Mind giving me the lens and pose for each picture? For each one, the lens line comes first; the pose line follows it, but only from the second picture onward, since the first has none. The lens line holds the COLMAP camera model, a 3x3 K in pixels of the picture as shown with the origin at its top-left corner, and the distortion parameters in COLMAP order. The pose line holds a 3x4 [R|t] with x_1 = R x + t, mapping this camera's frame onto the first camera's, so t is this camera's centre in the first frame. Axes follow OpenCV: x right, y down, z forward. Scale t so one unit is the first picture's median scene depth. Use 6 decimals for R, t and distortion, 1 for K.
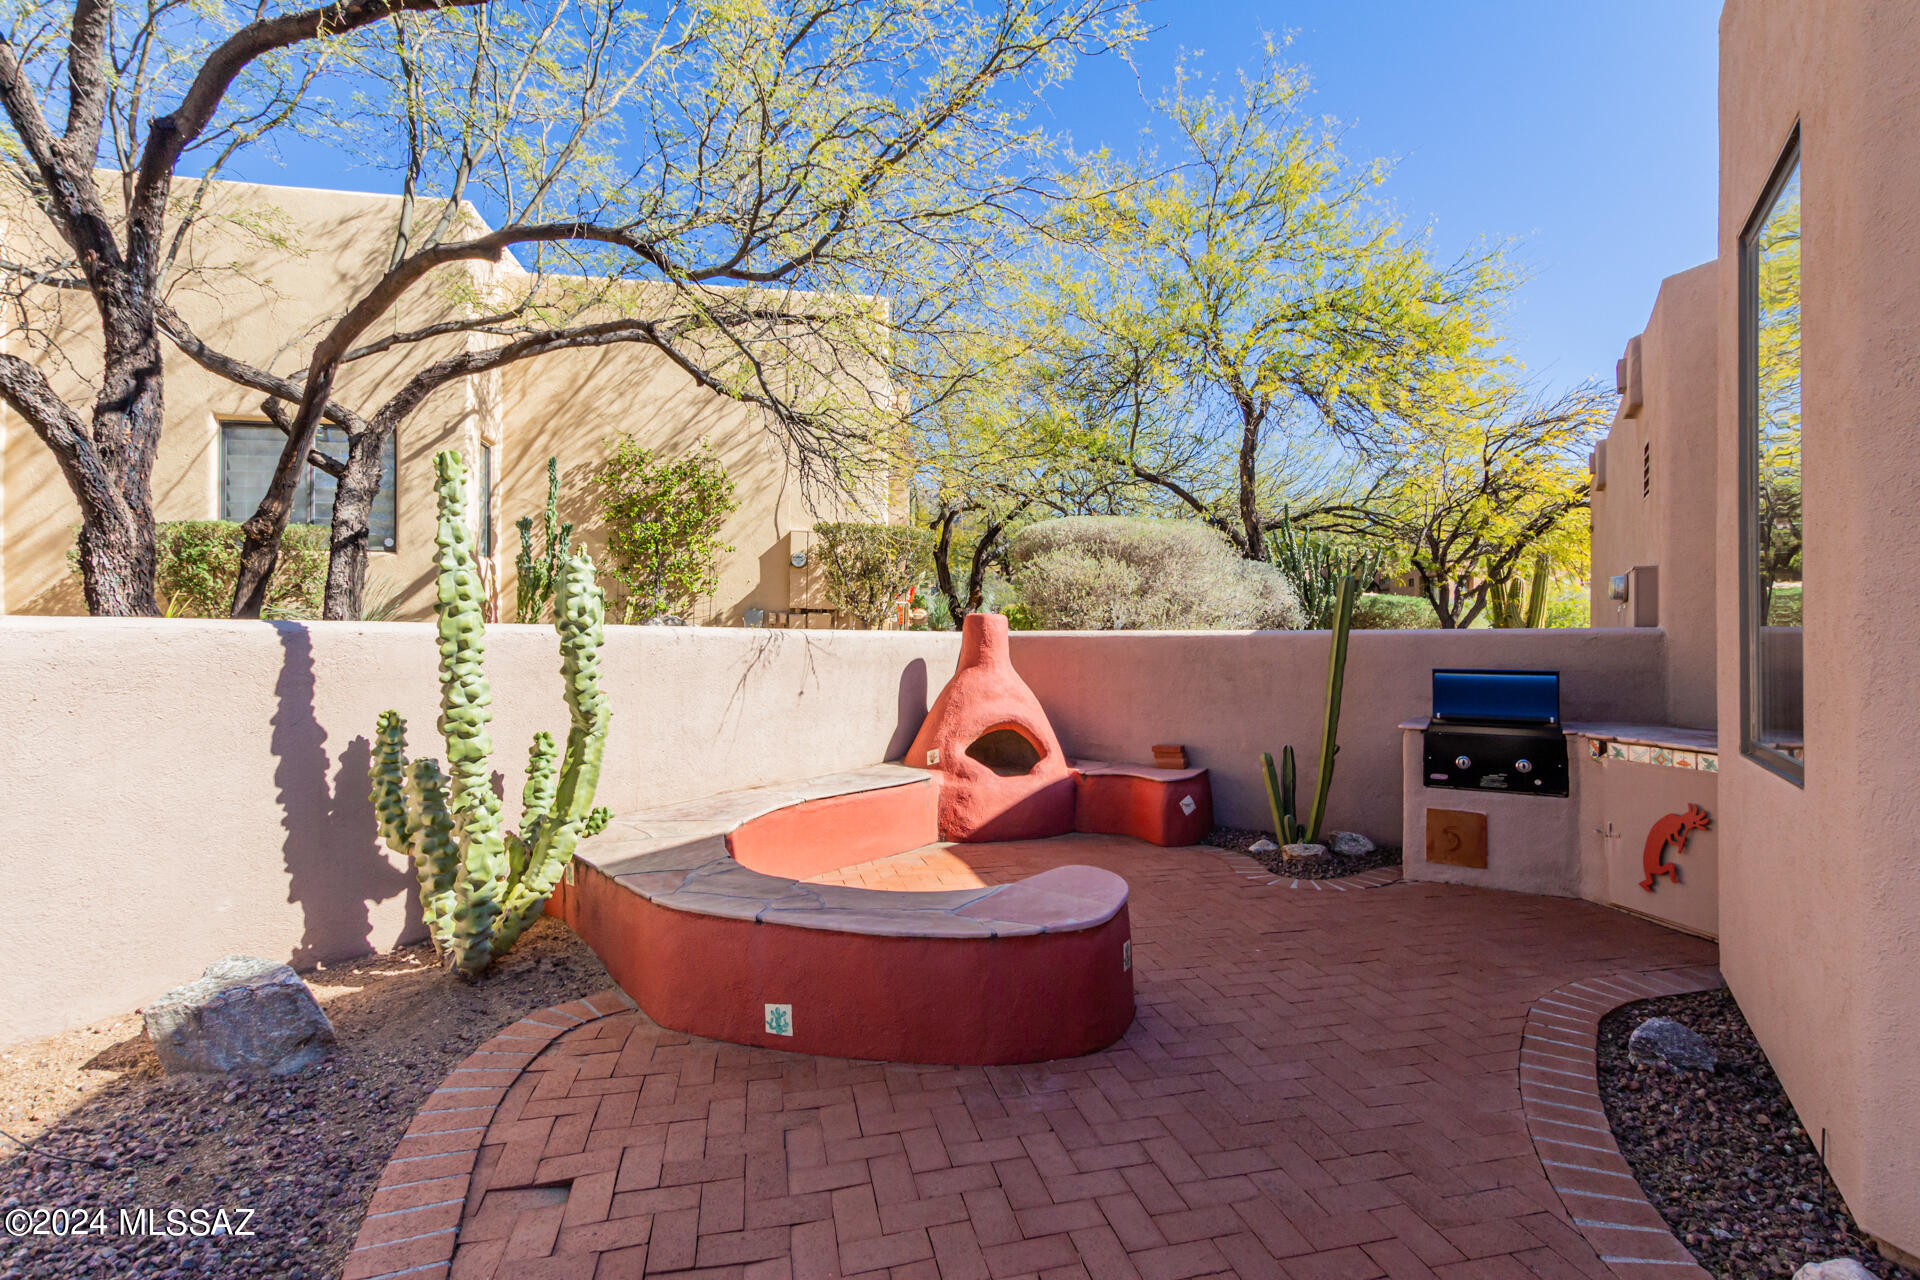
lens RADIAL K [[919.7, 0, 966.4], [0, 919.7, 643.3], [0, 0, 1]] dist [0.001038, 0.000726]
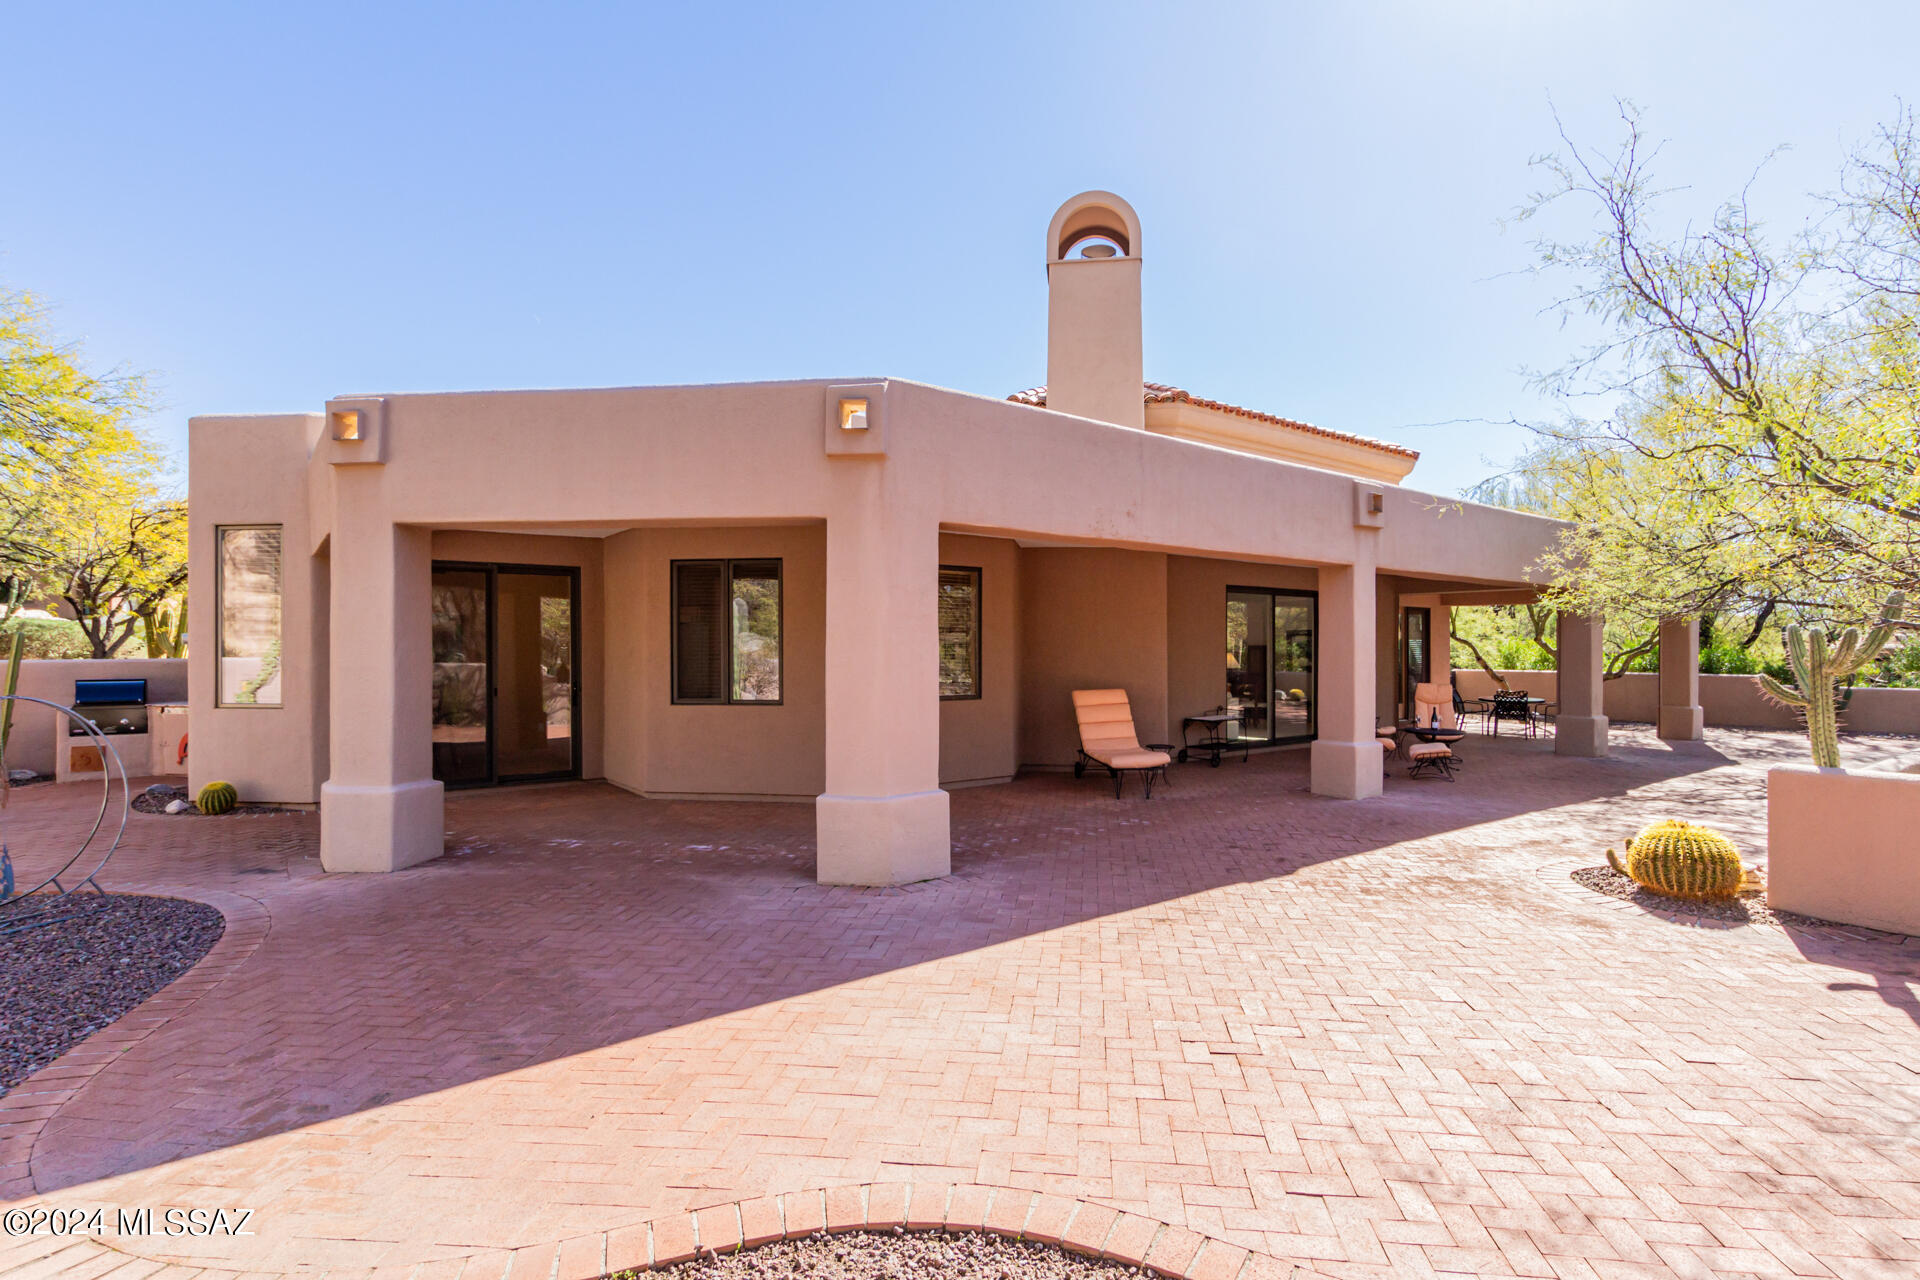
lens RADIAL K [[919.7, 0, 966.4], [0, 919.7, 643.3], [0, 0, 1]] dist [0.001038, 0.000726]
pose [[0.339753, 0.003275, 0.940509, -0.305425], [0.005631, 0.999969, -0.005516, -0.013214], [-0.940498, 0.007170, 0.339724, -0.638759]]
